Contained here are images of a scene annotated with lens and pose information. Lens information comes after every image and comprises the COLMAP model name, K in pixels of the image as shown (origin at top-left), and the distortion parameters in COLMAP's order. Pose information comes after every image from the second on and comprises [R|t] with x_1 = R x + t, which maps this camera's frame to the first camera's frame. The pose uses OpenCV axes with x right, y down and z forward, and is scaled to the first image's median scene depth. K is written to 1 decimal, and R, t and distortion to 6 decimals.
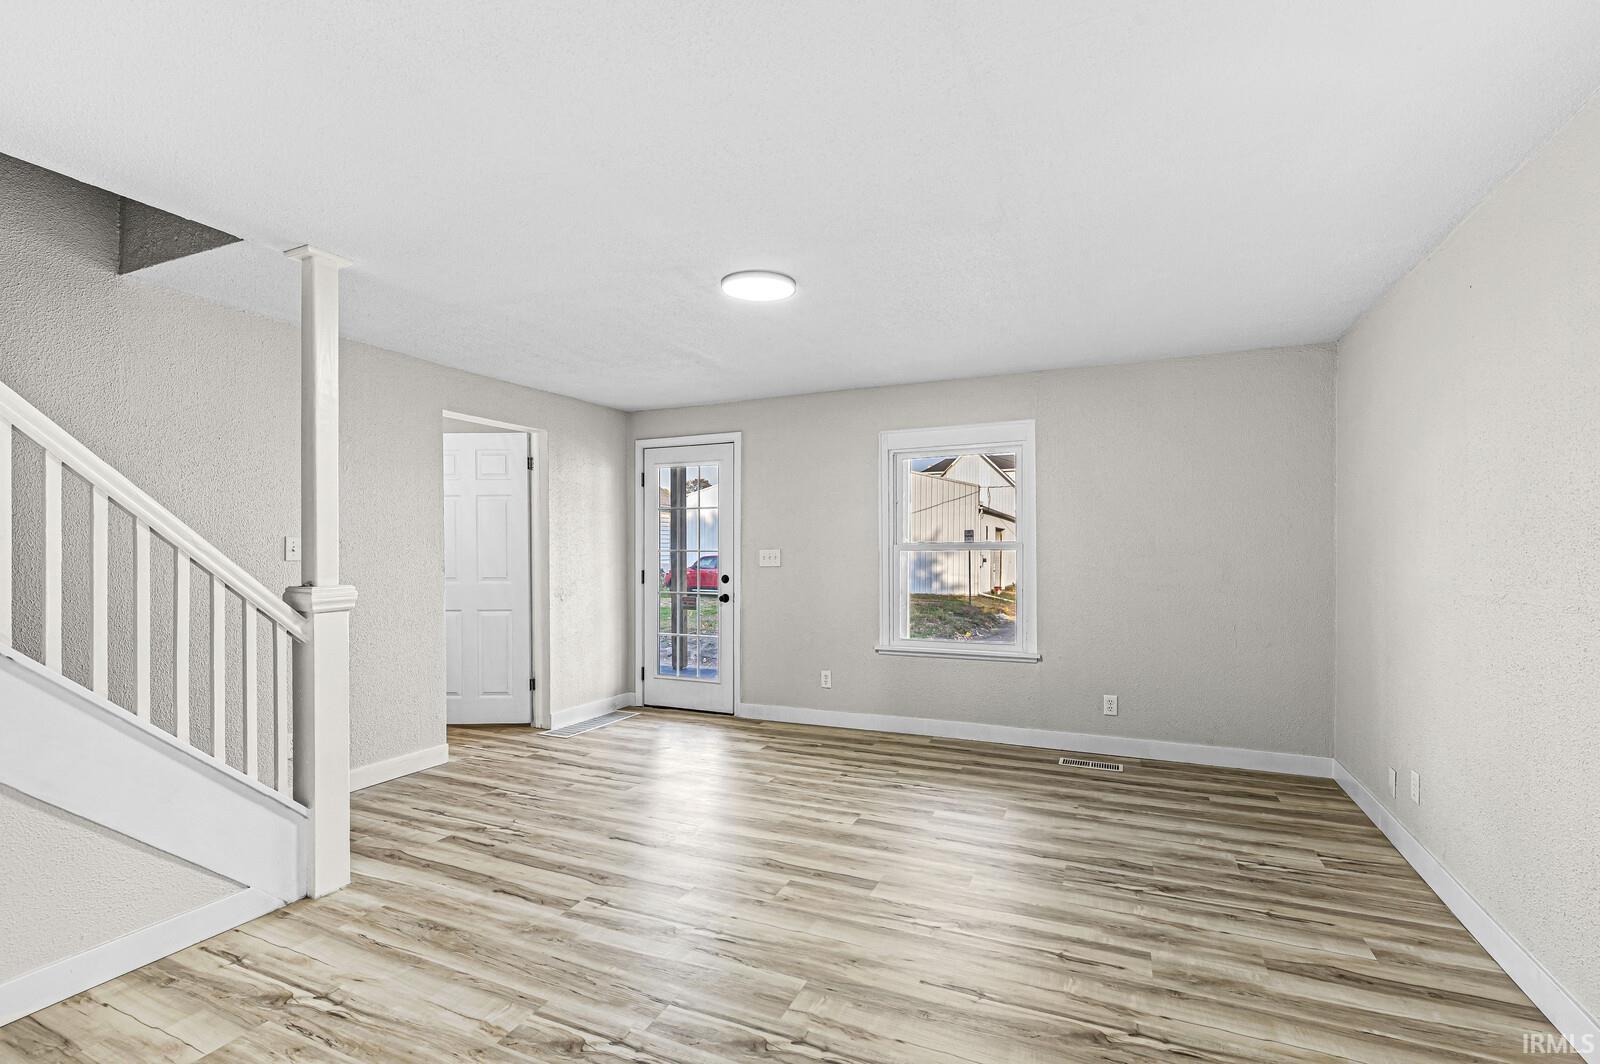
lens RADIAL K [[700.0, 0, 813.7], [0, 700.0, 542.4], [0, 0, 1]] dist [0.001605, -0.001288]
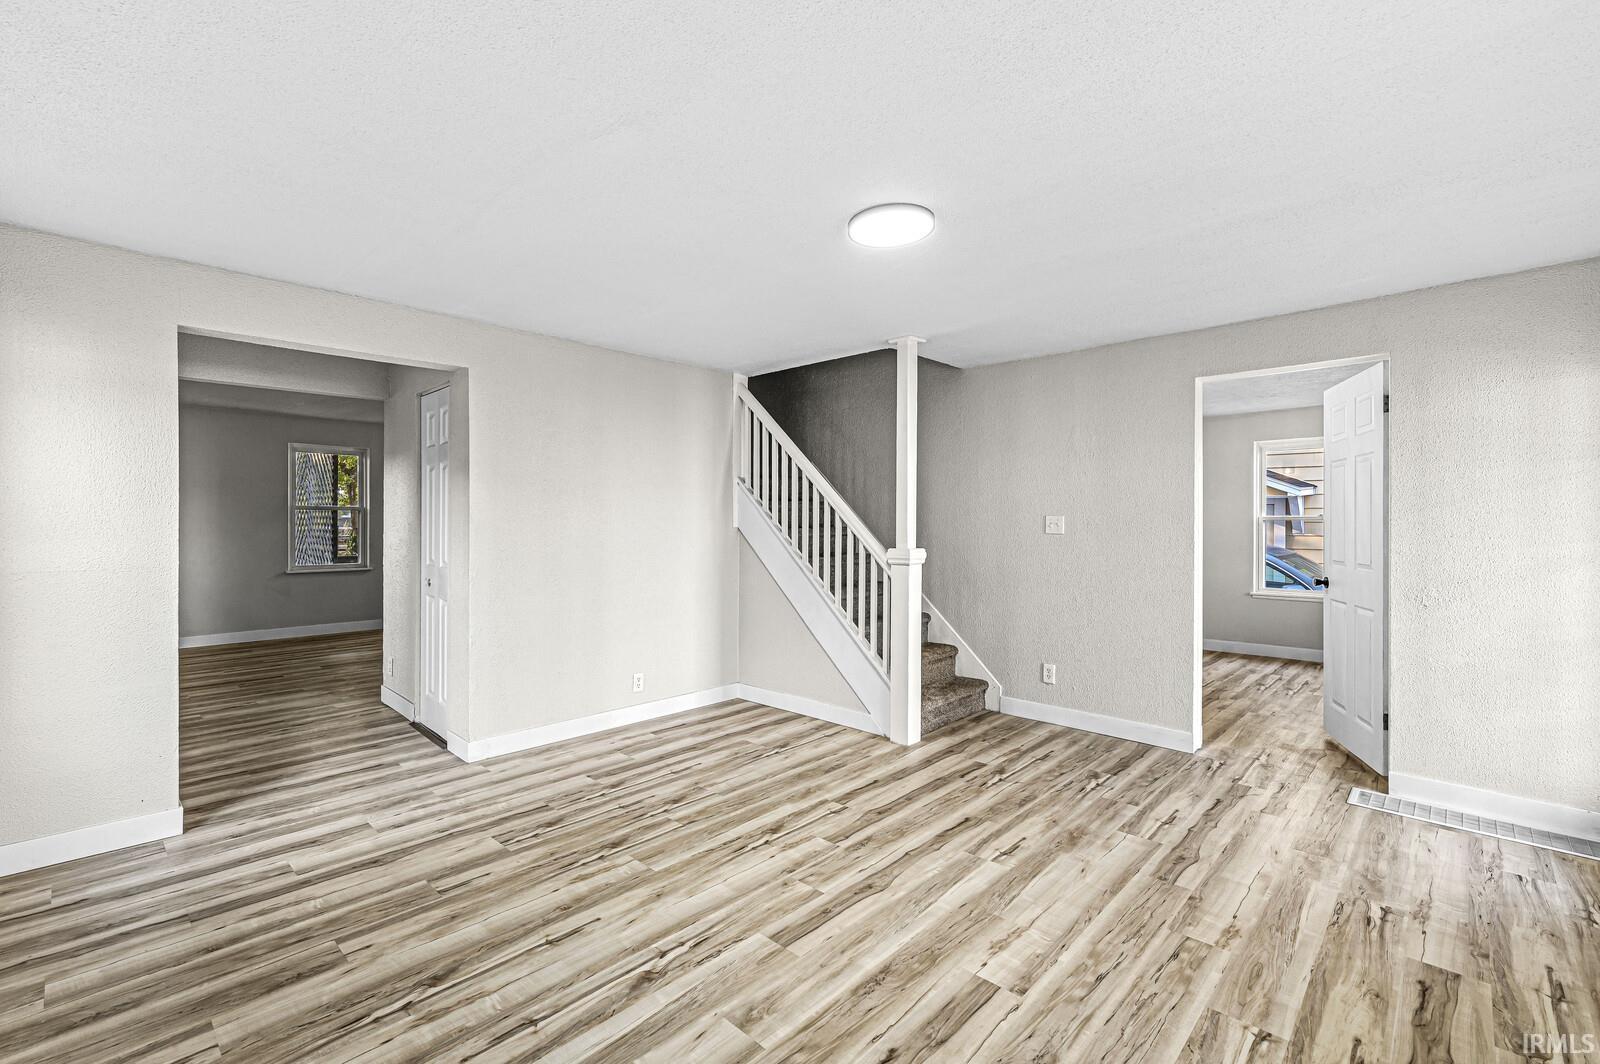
lens RADIAL K [[700.0, 0, 796.7], [0, 700.0, 528.9], [0, 0, 1]] dist [0.001605, -0.001288]
pose [[-0.344831, 0.010951, -0.938601, 0.860526], [0.007184, 0.999933, 0.009028, 0.003585], [0.938637, -0.003630, -0.344887, 1.340191]]
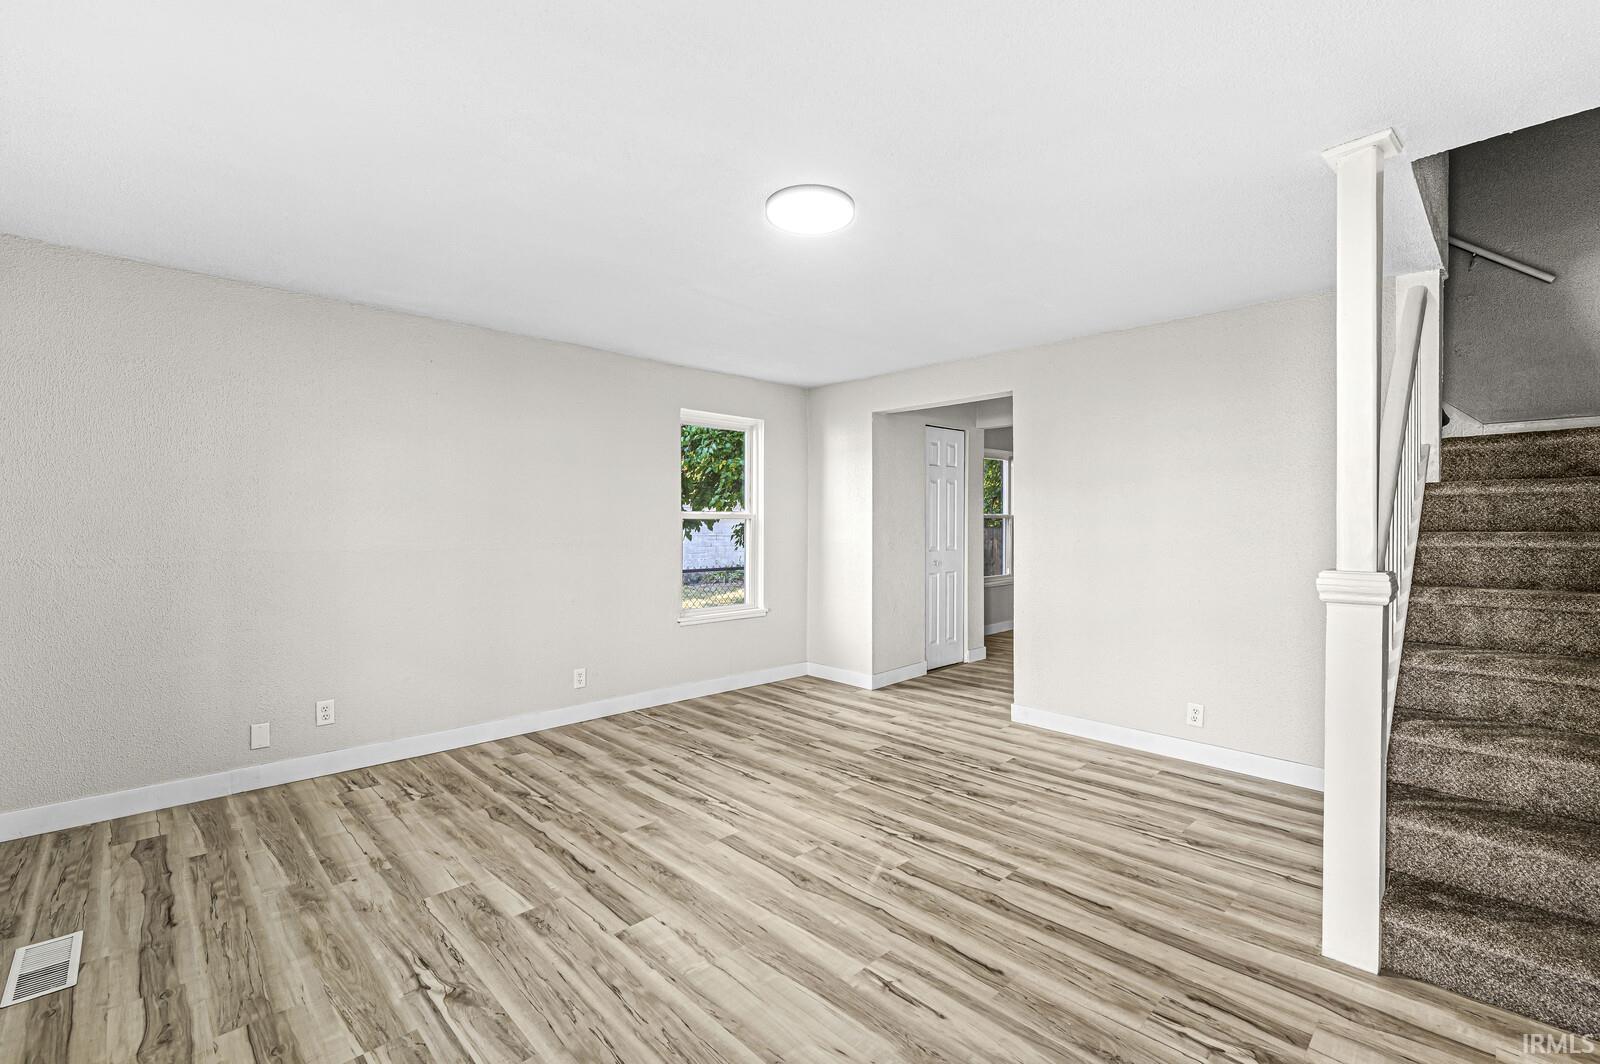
lens RADIAL K [[700.0, 0, 803.8], [0, 700.0, 520.7], [0, 0, 1]] dist [0.001605, -0.001288]
pose [[-0.924435, 0.000299, 0.381340, -0.441476], [-0.003101, 0.999961, -0.008303, 0.017131], [-0.381327, -0.008859, -0.924398, 1.999689]]
